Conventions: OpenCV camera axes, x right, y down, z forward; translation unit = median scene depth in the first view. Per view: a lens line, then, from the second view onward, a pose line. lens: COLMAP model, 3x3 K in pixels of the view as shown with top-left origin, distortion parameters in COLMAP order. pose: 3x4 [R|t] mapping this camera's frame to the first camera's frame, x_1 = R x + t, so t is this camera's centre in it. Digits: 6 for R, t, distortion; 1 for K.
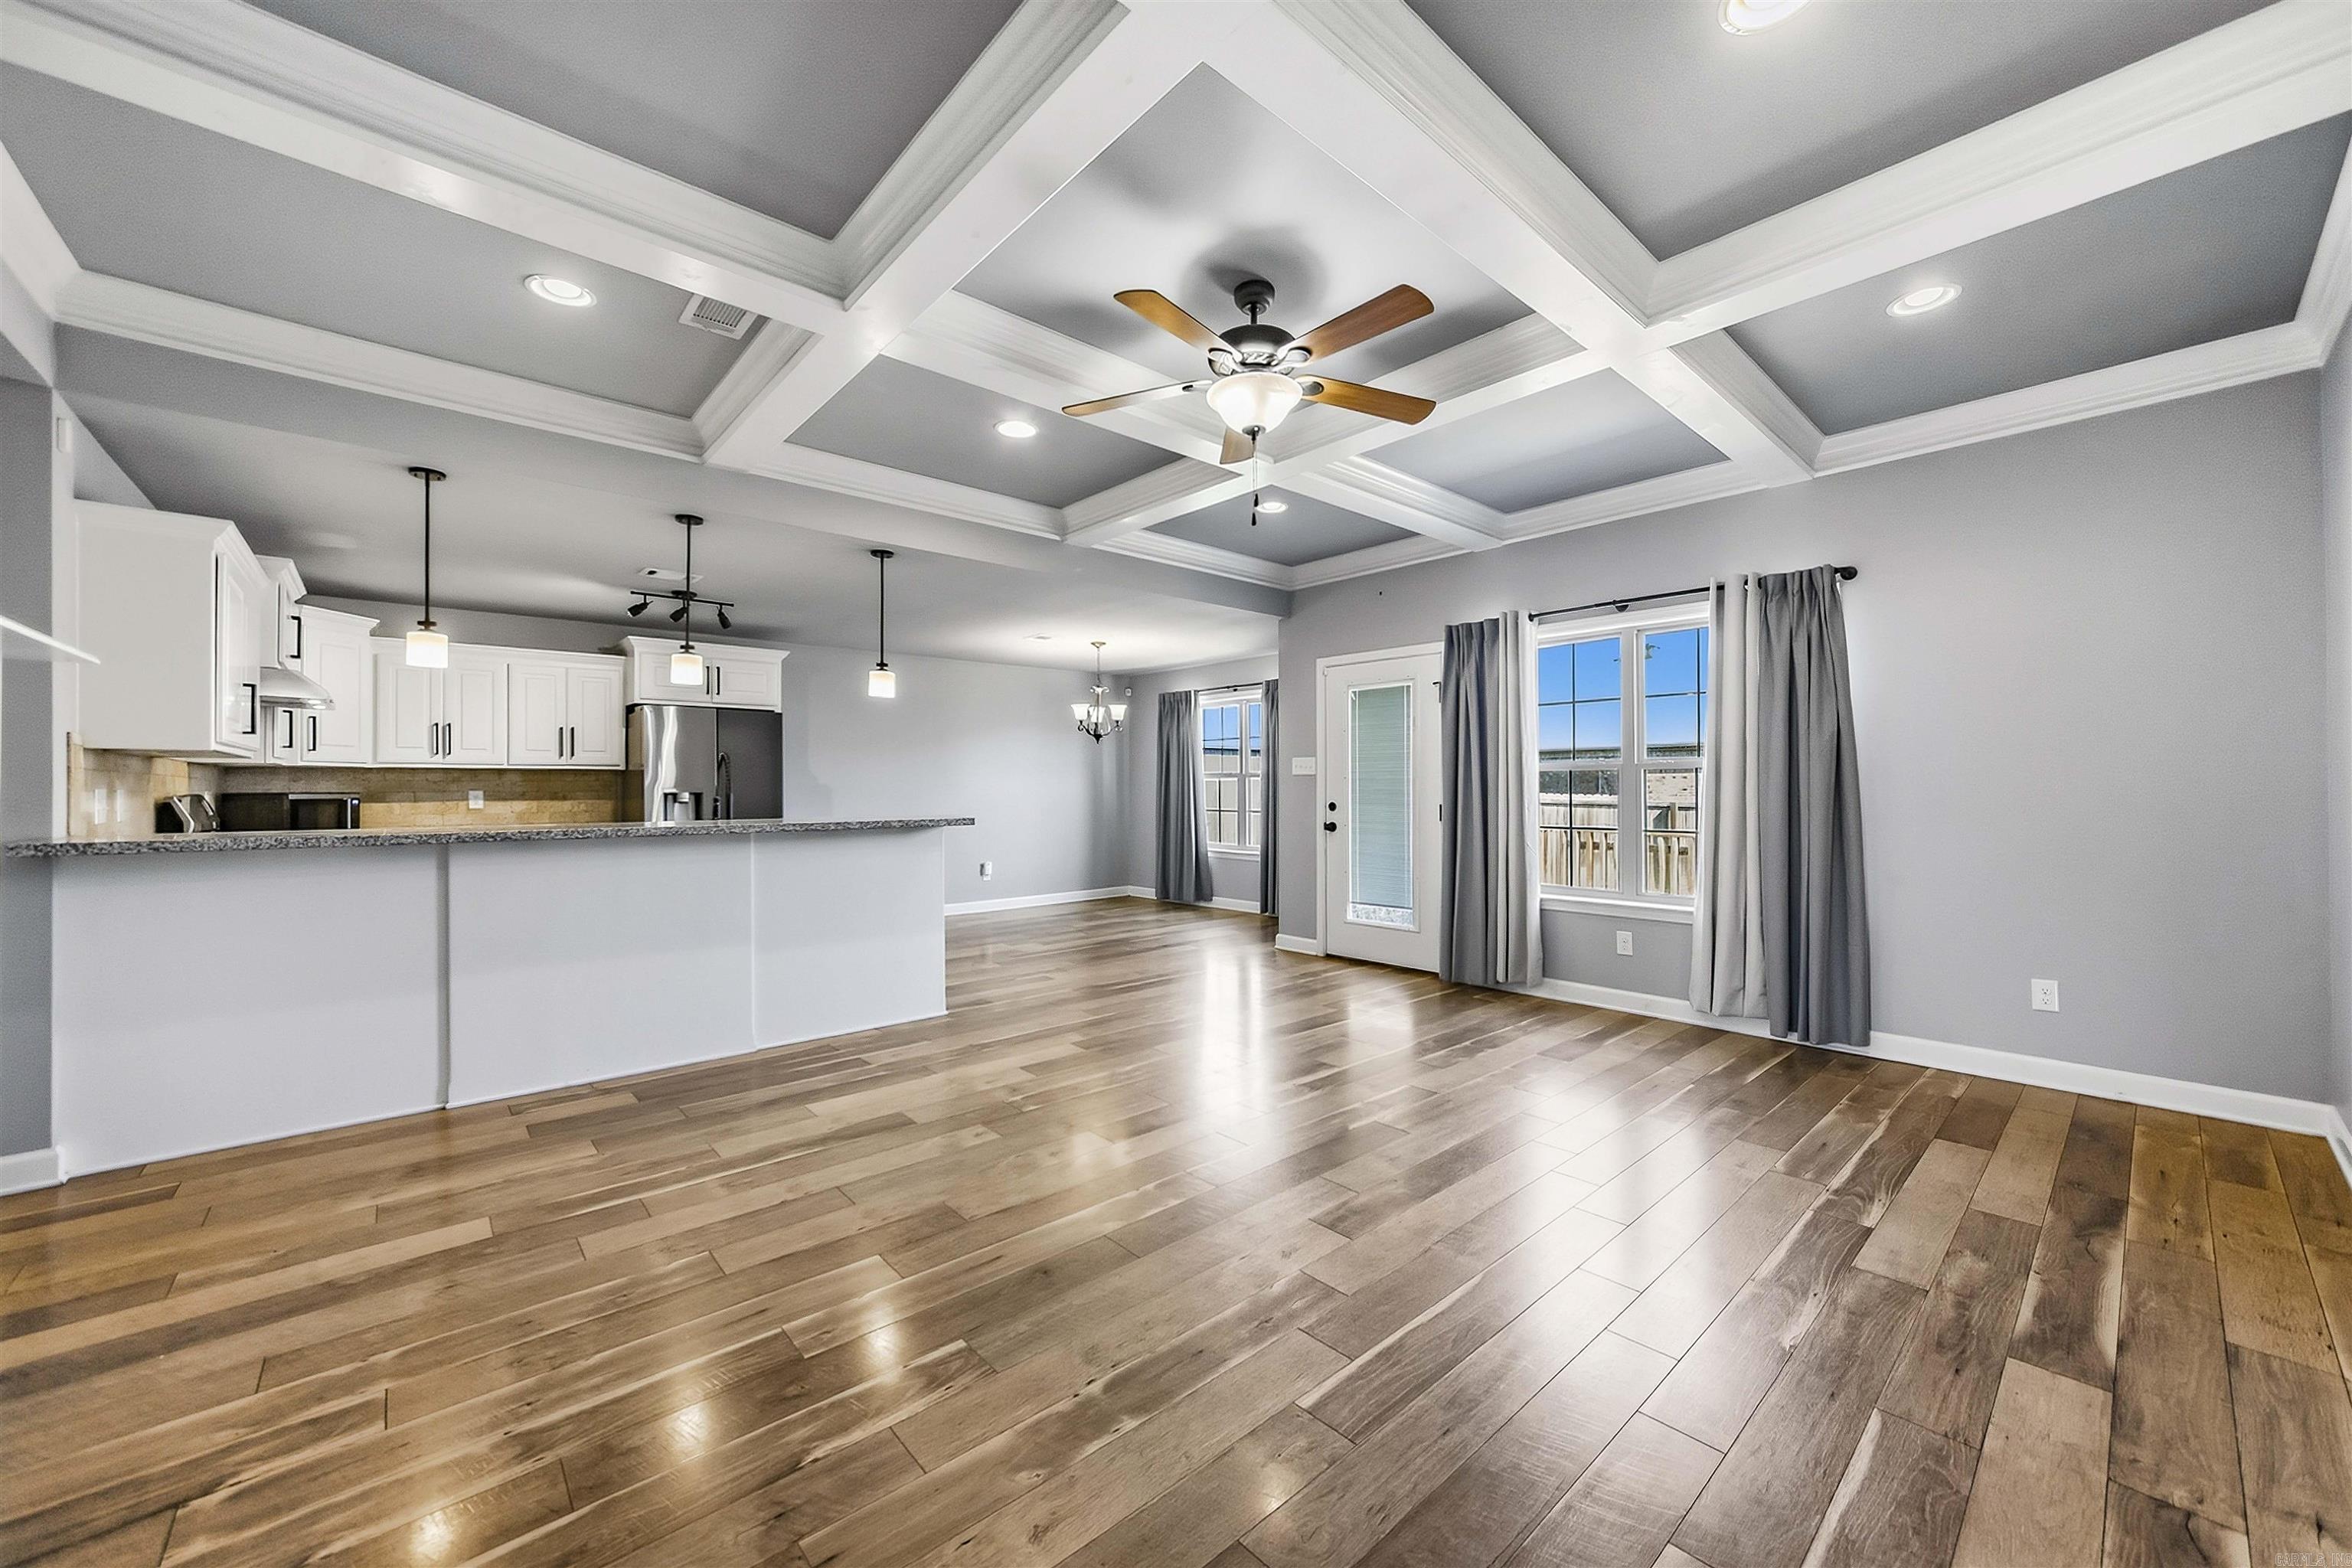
lens RADIAL K [[887.5, 0, 1173.0], [0, 887.5, 791.3], [0, 0, 1]] dist [-0.012125, 0.001190]
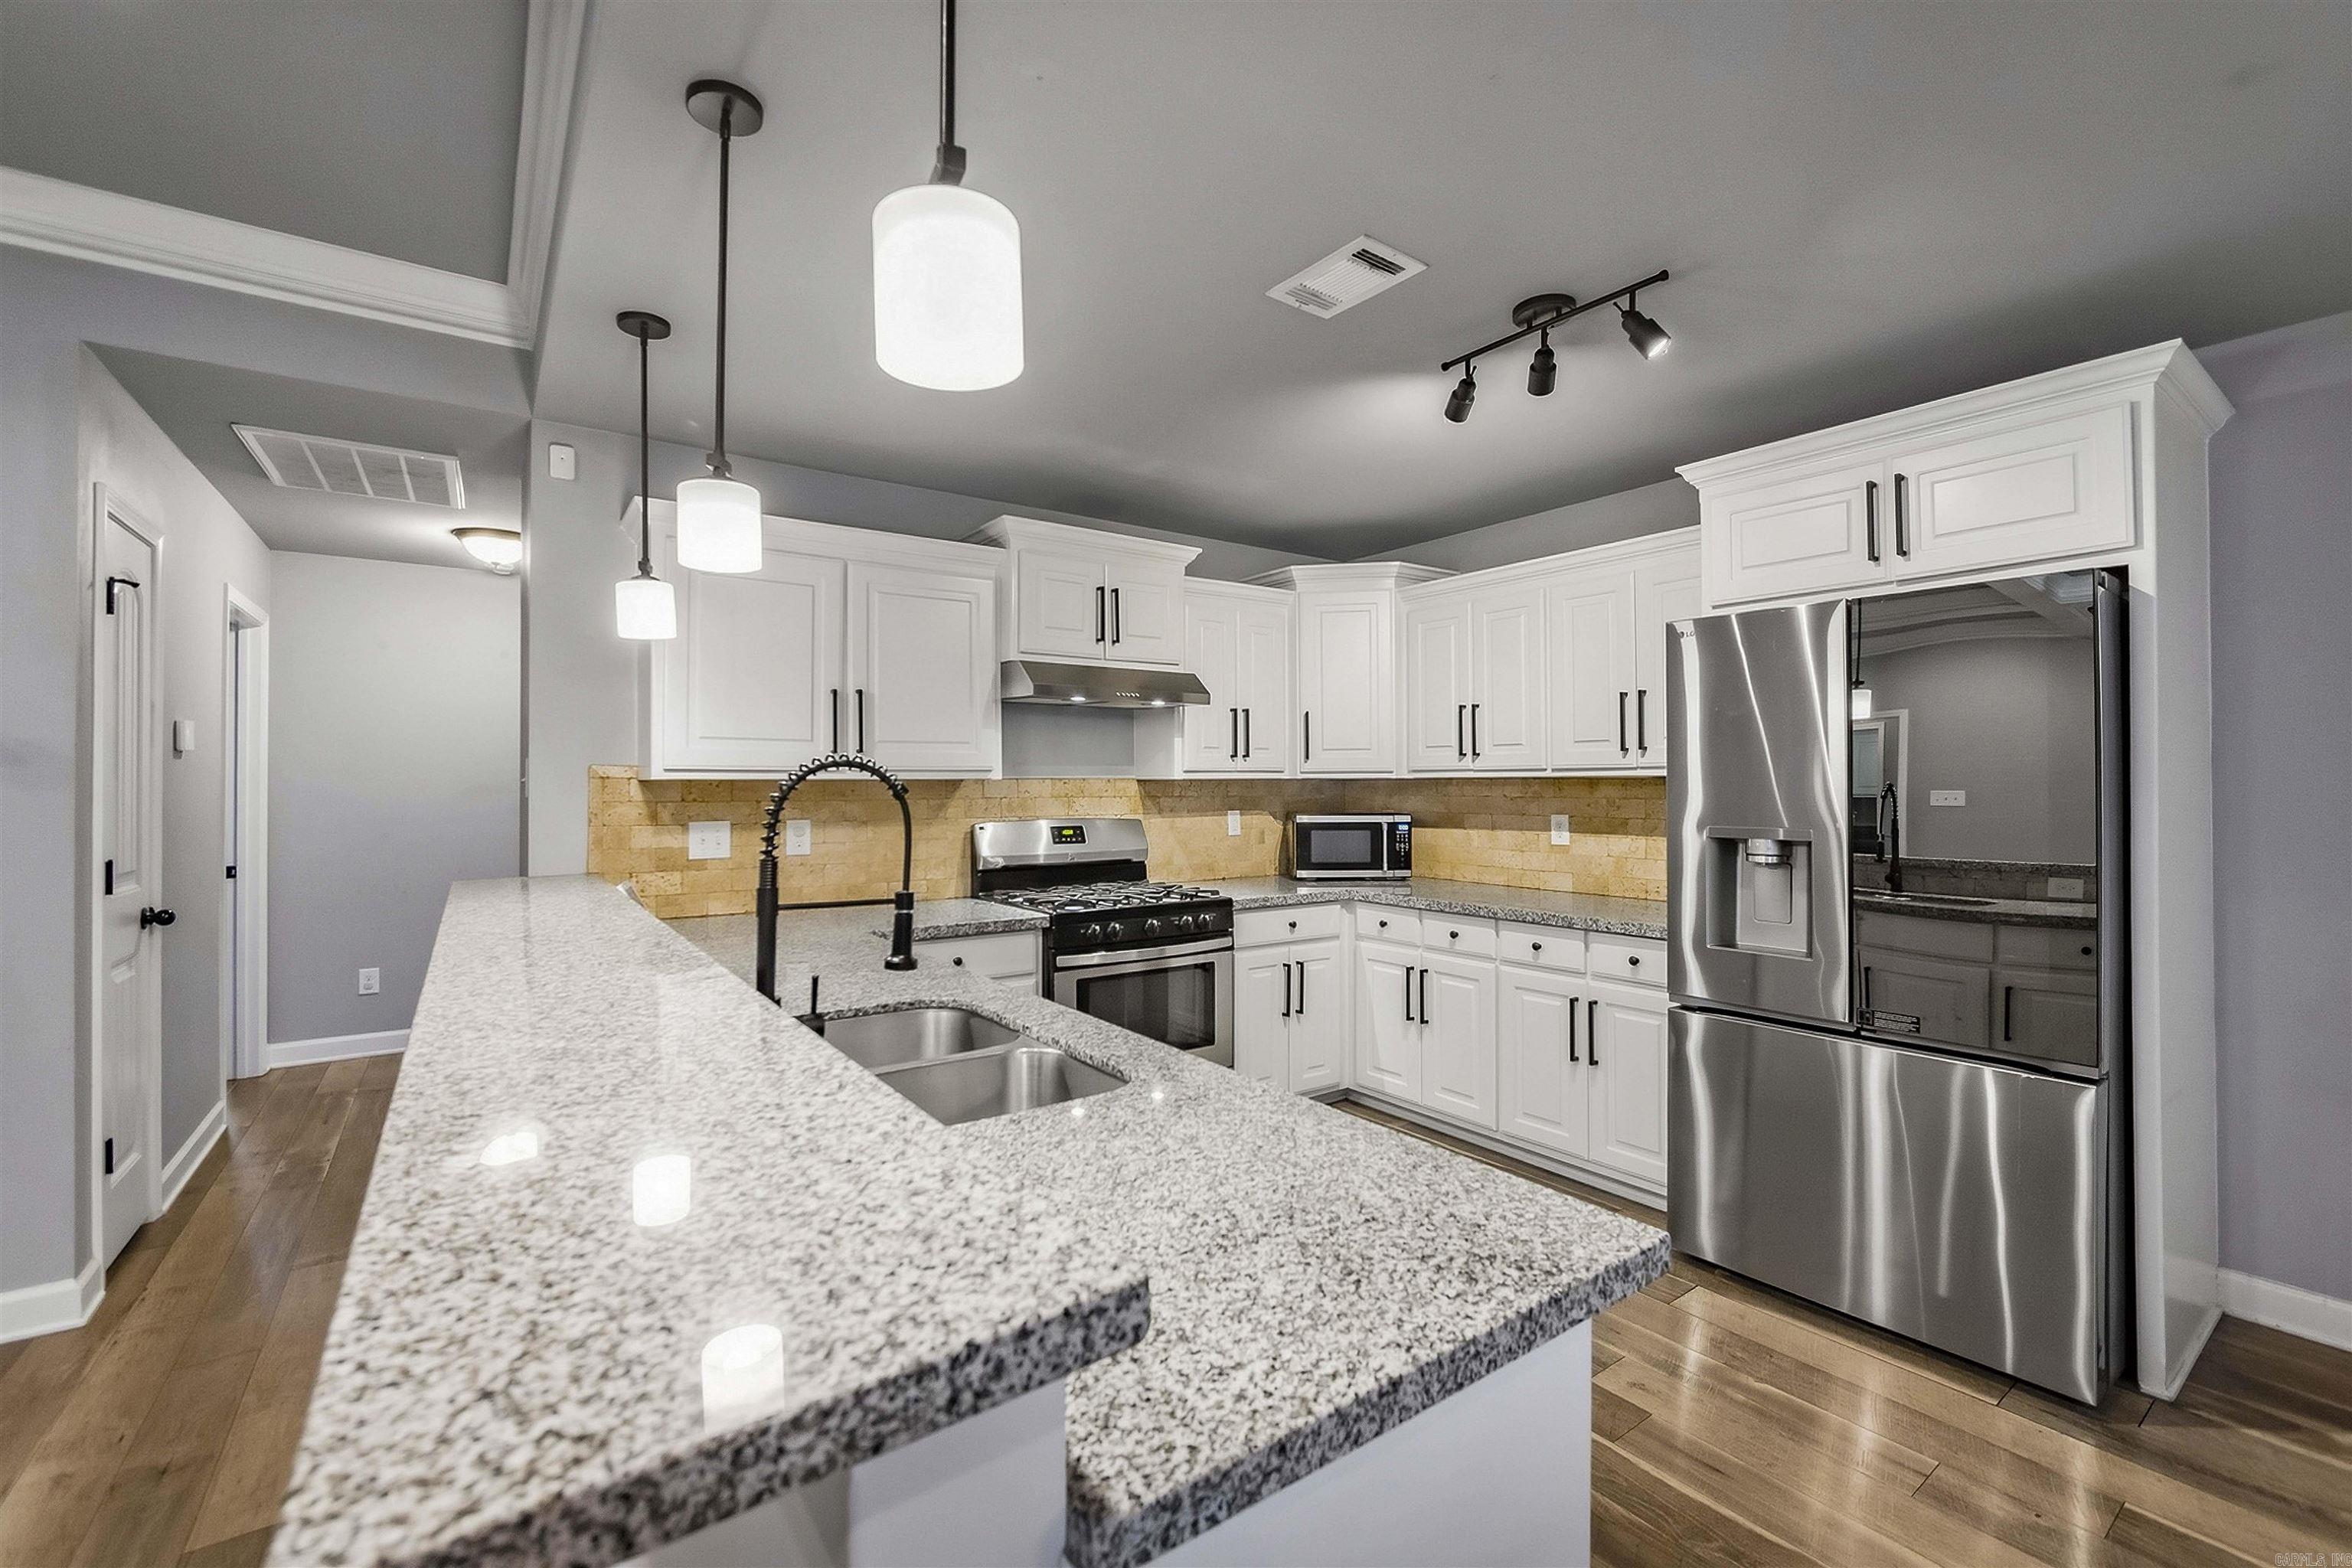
lens RADIAL K [[987.2, 0, 1168.9], [0, 987.2, 772.8], [0, 0, 1]] dist [-0.001114, -0.000005]
pose [[-0.108505, -0.009374, -0.994052, -0.150022], [0.002930, 0.999948, -0.009749, -0.030418], [0.994092, -0.003971, -0.108472, 1.086972]]
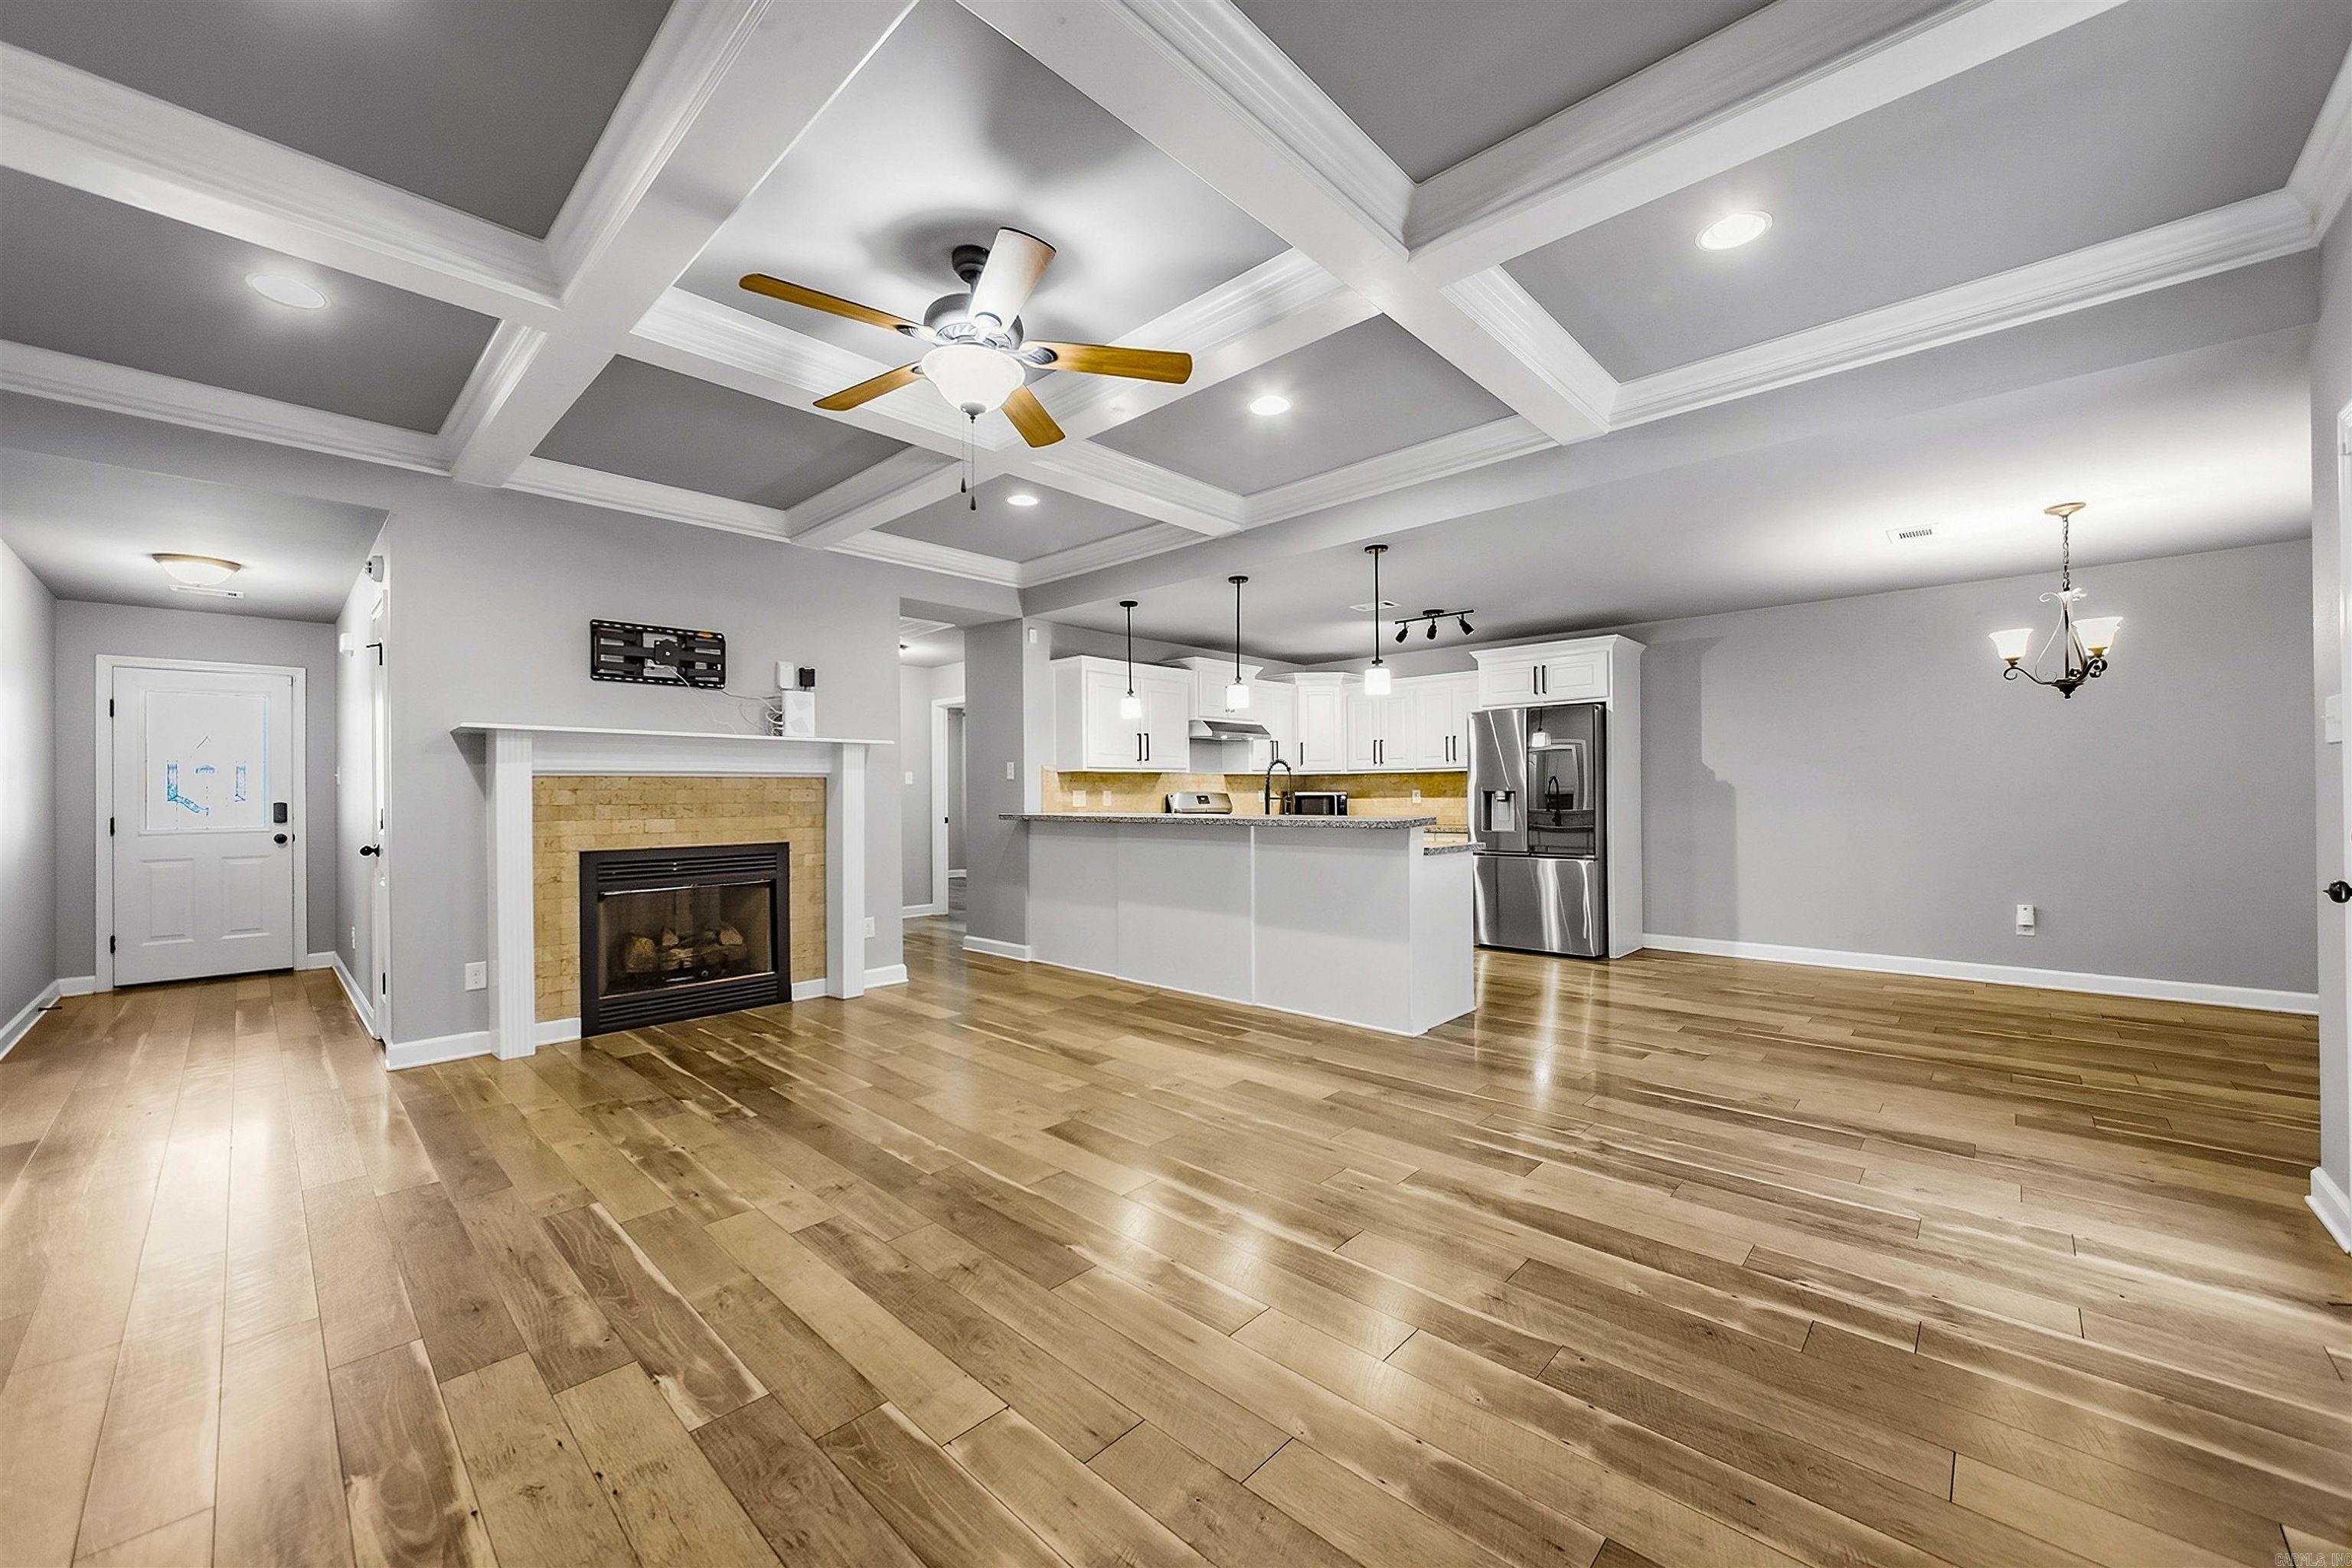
lens RADIAL K [[887.5, 0, 1166.2], [0, 887.5, 787.3], [0, 0, 1]] dist [-0.012125, 0.001190]
pose [[0.078628, -0.004064, -0.996896, 0.652738], [0.005889, 0.999976, -0.003612, -0.001873], [0.996887, -0.005587, 0.078650, 0.704992]]
